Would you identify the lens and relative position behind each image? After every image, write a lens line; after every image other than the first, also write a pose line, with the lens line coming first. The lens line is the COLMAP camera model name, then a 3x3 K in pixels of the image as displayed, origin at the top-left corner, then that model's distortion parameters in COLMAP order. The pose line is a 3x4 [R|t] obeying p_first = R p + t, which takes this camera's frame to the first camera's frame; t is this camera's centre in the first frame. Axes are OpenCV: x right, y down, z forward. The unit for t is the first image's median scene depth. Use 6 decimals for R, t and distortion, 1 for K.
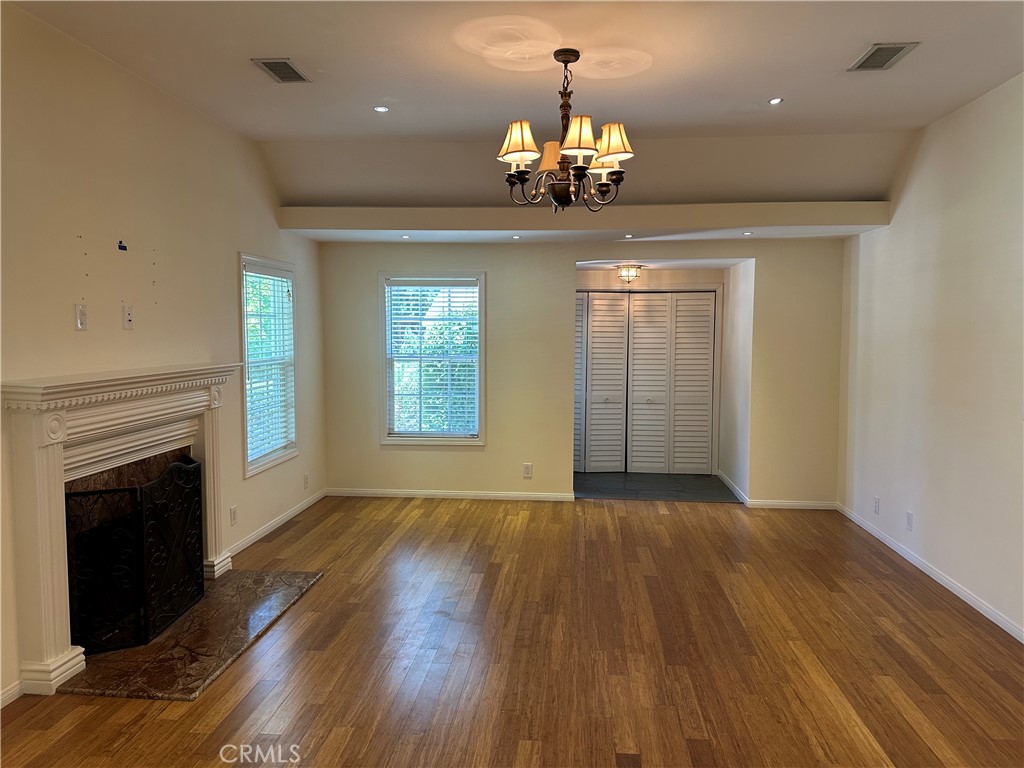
lens RADIAL K [[719.2, 0, 510.7], [0, 719.2, 375.6], [0, 0, 1]] dist [0.077516, -0.103063]
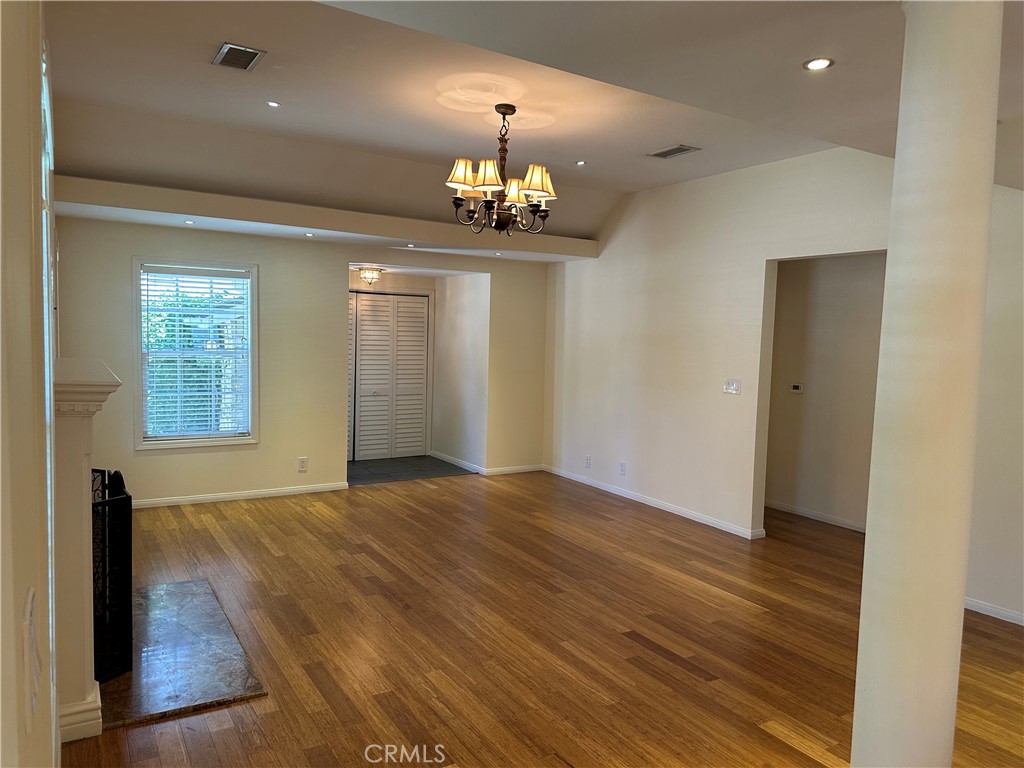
lens RADIAL K [[719.2, 0, 518.8], [0, 719.2, 382.1], [0, 0, 1]] dist [0.077516, -0.103063]
pose [[0.798773, -0.020385, 0.601287, -0.450540], [0.011770, 0.999764, 0.018258, 0.001349], [-0.601517, -0.007507, 0.798825, -0.001750]]
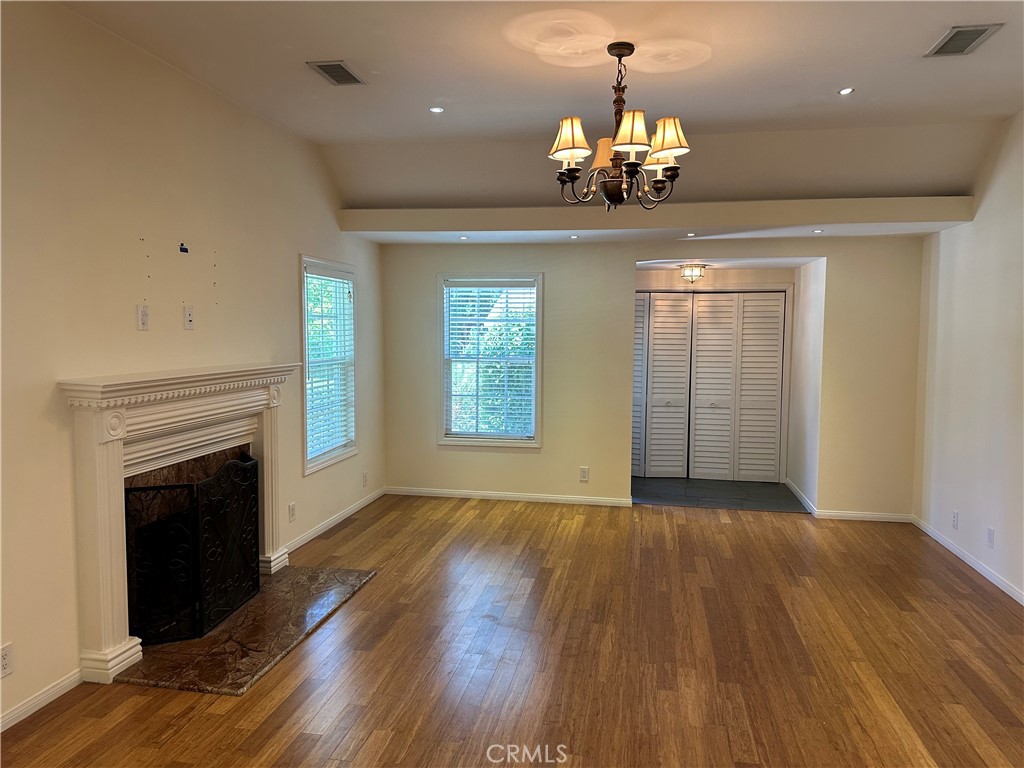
lens RADIAL K [[719.2, 0, 512.6], [0, 719.2, 377.3], [0, 0, 1]] dist [0.077516, -0.103063]
pose [[0.995889, 0.009903, -0.090039, 0.017157], [-0.009742, 0.999950, 0.002228, -0.002074], [0.090056, -0.001341, 0.995936, 0.013685]]
